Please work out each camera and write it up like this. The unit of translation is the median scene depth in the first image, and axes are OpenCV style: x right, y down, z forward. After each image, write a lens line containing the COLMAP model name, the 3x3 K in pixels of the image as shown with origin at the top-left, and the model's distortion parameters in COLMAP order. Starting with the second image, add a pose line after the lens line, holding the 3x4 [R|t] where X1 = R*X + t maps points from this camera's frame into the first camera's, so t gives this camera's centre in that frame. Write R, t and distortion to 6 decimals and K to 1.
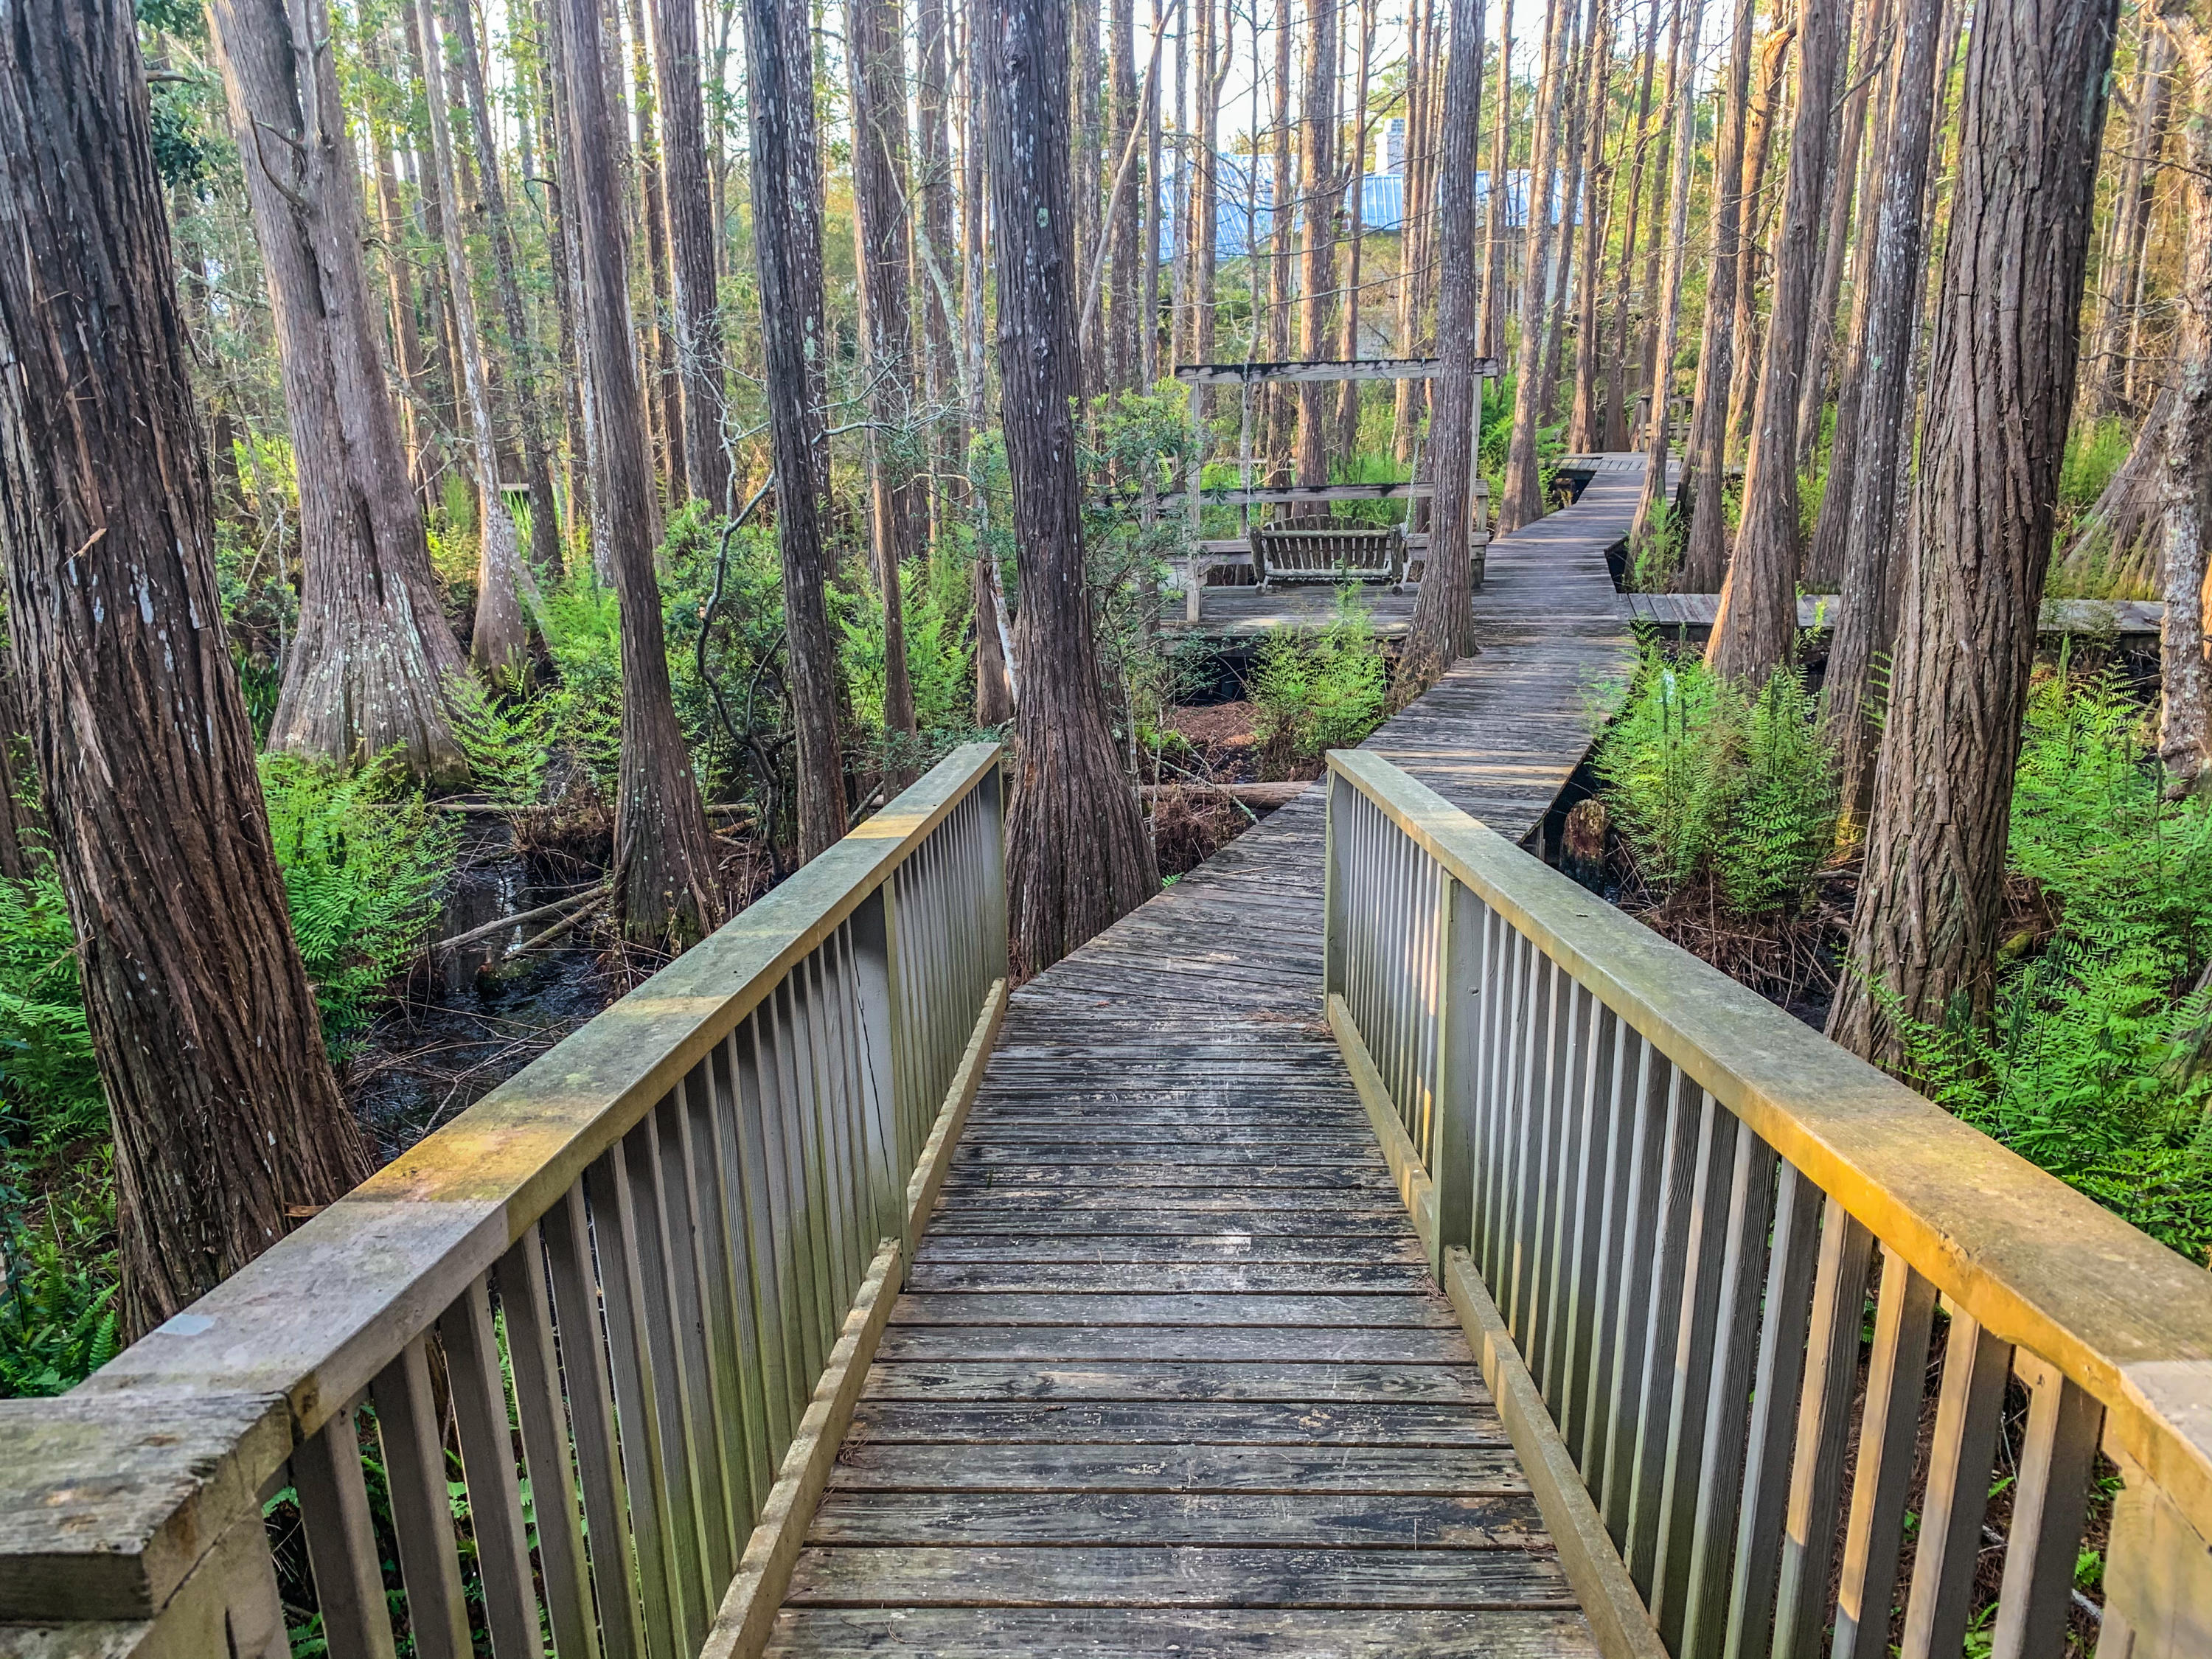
lens RADIAL K [[1695.2, 0, 1106.0], [0, 1695.2, 829.5], [0, 0, 1]] dist [0.008486, 0.001692]
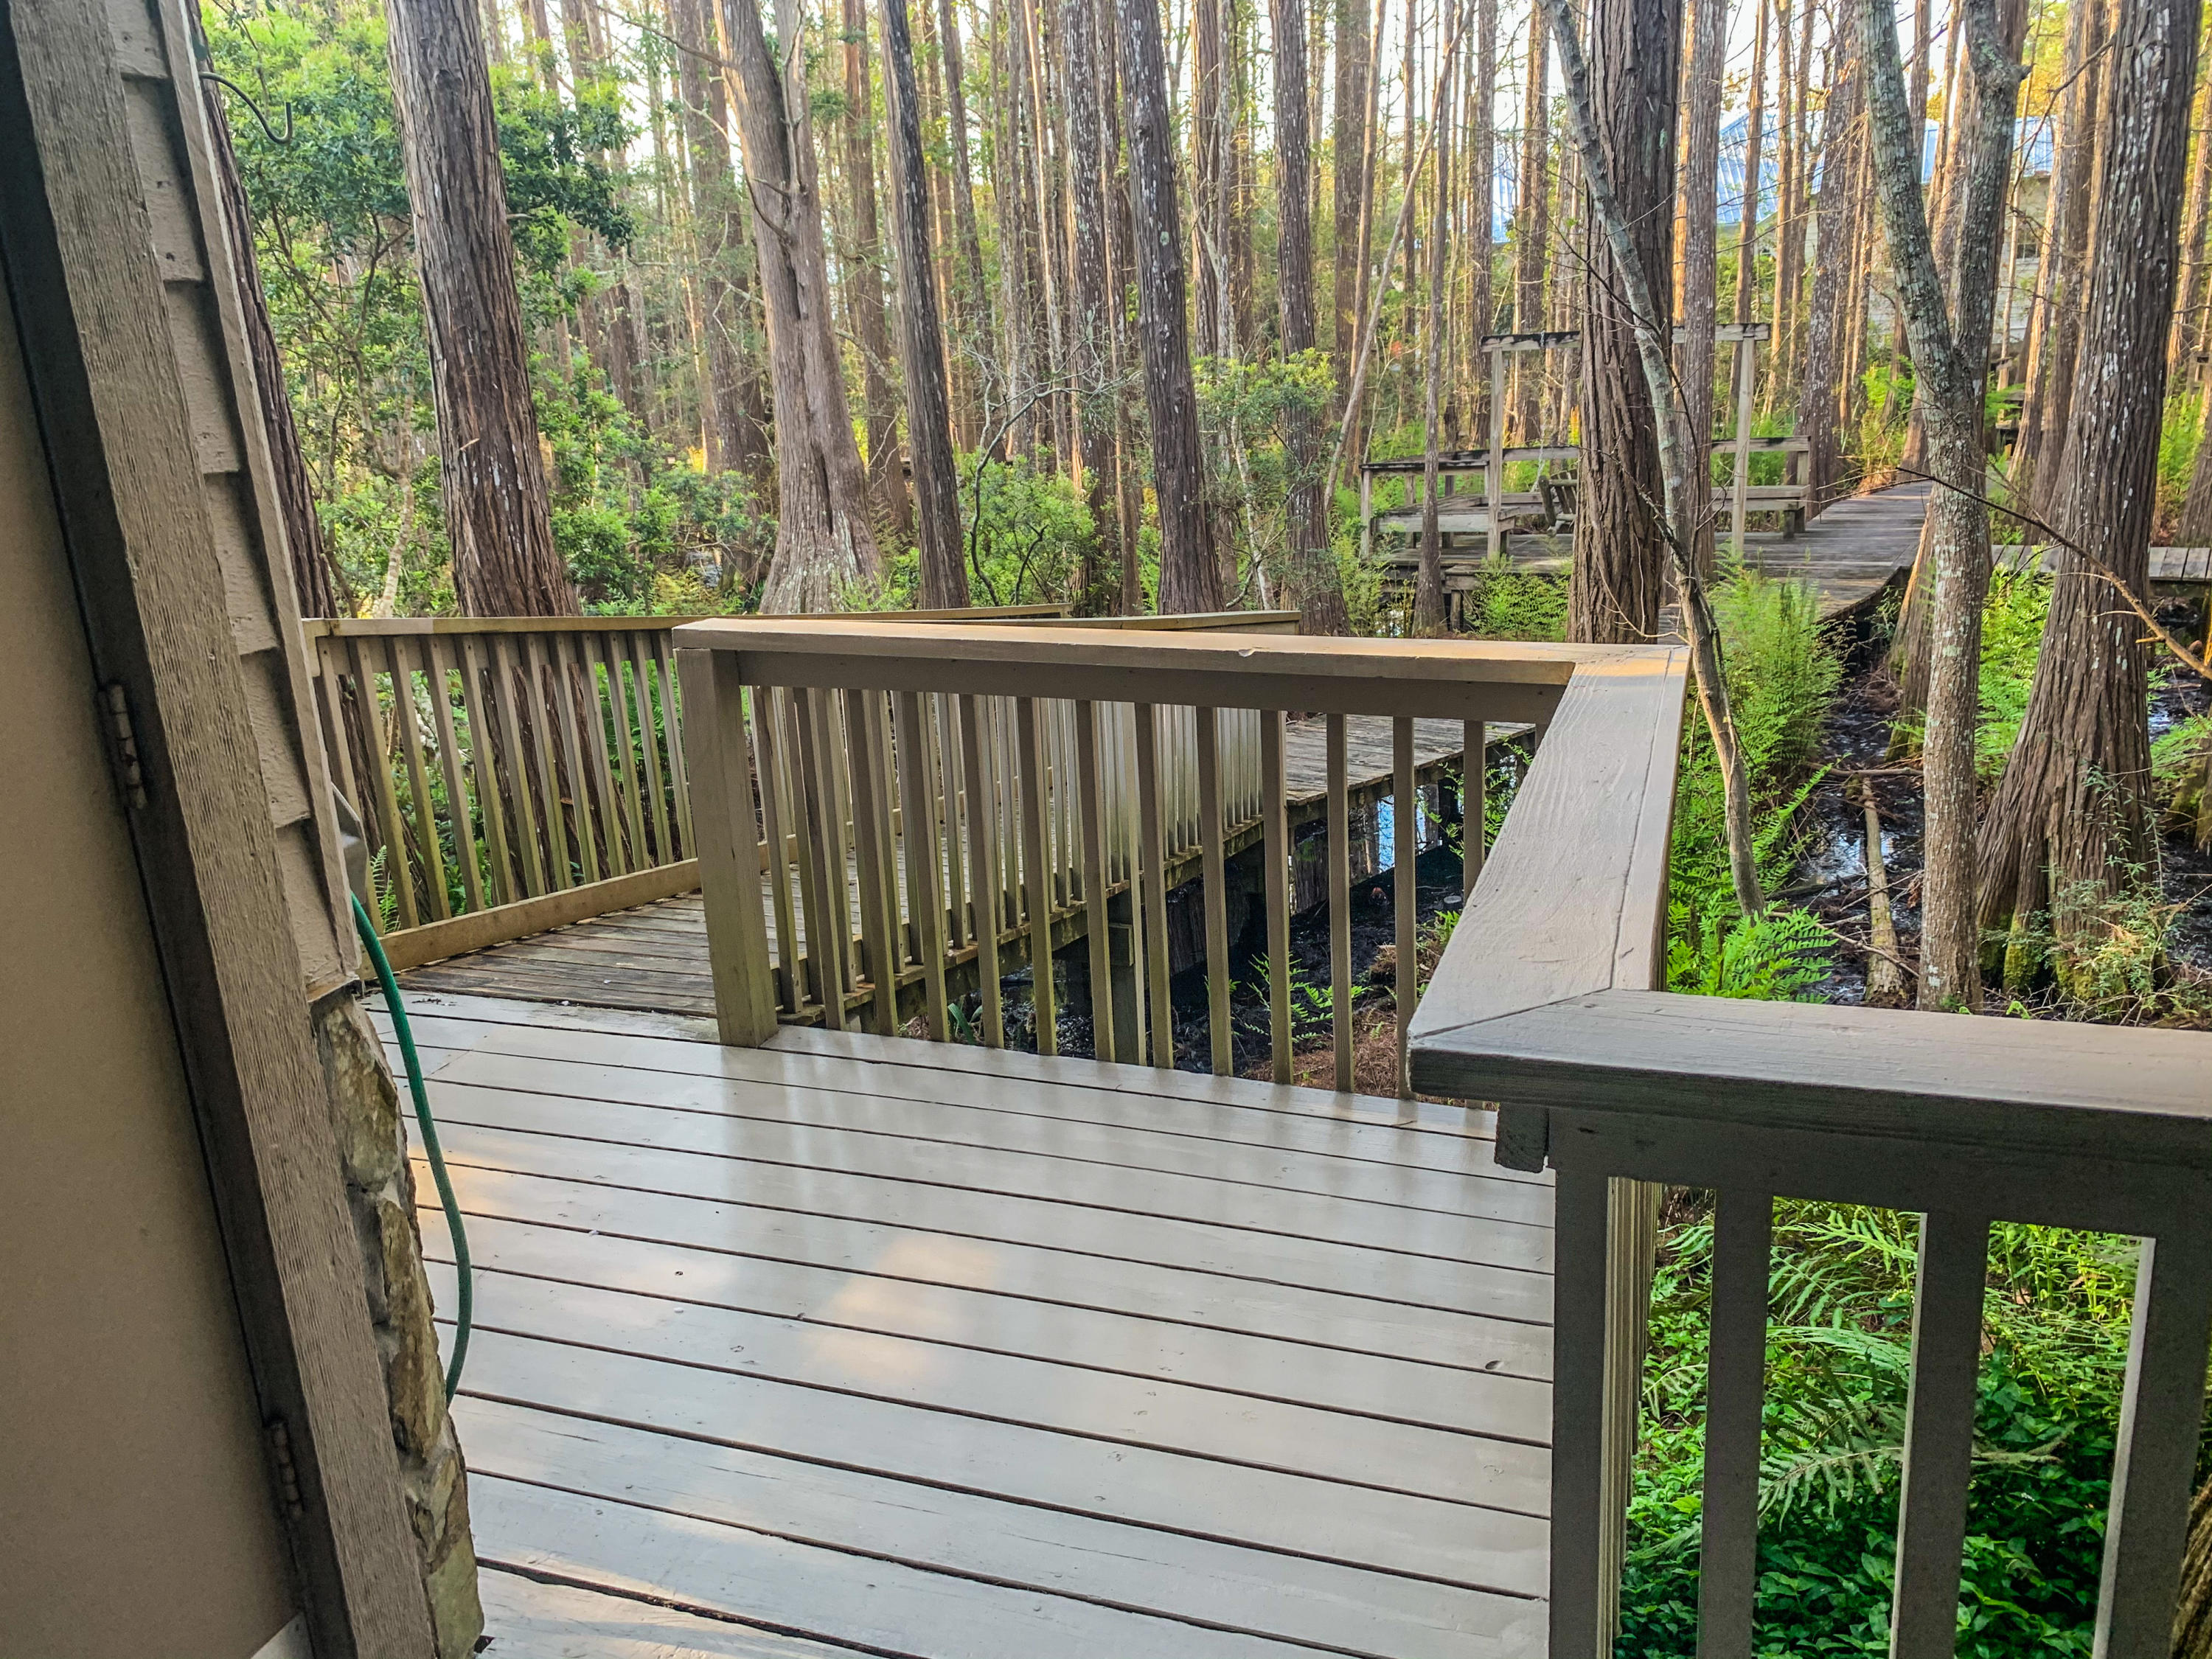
lens RADIAL K [[1668.8, 0, 1106.0], [0, 1668.8, 829.5], [0, 0, 1]] dist [0.092900, -0.194285]
pose [[0.944622, 0.067550, -0.321132, 0.239895], [-0.062597, 0.997707, 0.025736, 0.057371], [0.322134, -0.004209, 0.946685, -0.203573]]
